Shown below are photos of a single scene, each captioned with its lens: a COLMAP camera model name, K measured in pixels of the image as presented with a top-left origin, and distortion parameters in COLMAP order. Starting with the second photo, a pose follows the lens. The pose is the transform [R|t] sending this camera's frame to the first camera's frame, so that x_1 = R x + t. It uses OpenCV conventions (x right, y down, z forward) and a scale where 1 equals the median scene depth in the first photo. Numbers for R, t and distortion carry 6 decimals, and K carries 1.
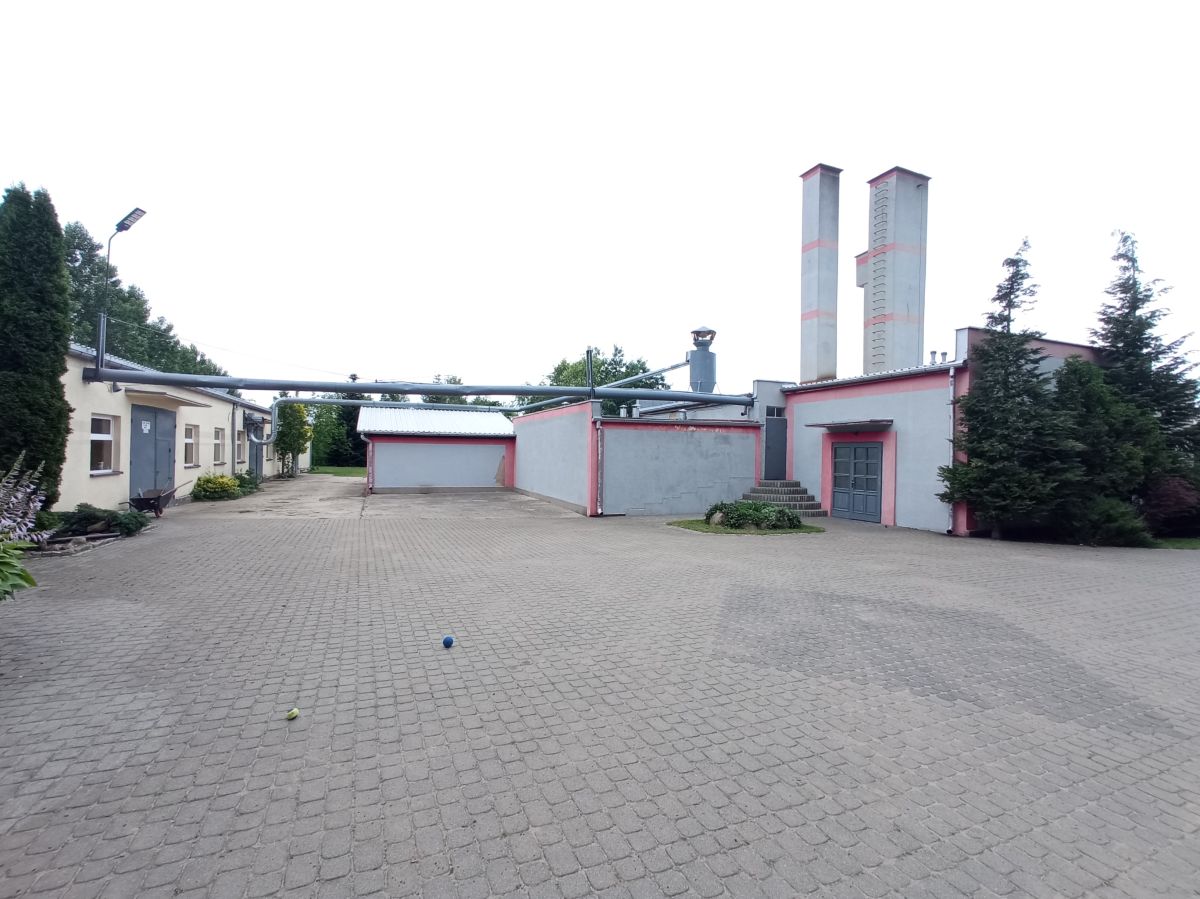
lens RADIAL K [[537.6, 0, 599.3], [0, 537.6, 450.9], [0, 0, 1]] dist [-0.000257, 0.000161]
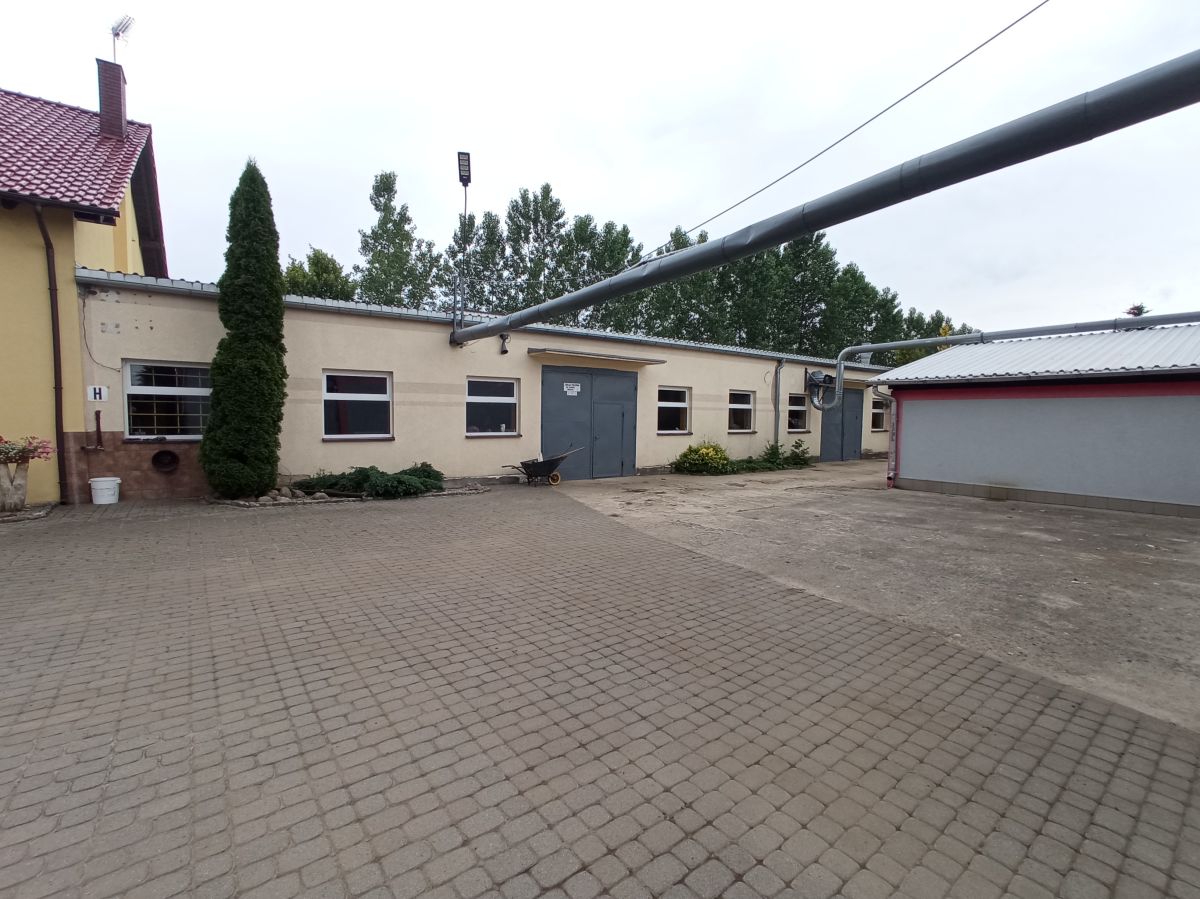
lens RADIAL K [[537.6, 0, 597.1], [0, 537.6, 442.8], [0, 0, 1]] dist [-0.000257, 0.000161]
pose [[0.242357, 0.031902, -0.969663, 0.066419], [-0.001844, 0.999473, 0.032422, 0.013026], [0.970185, -0.006070, 0.242288, 0.558387]]
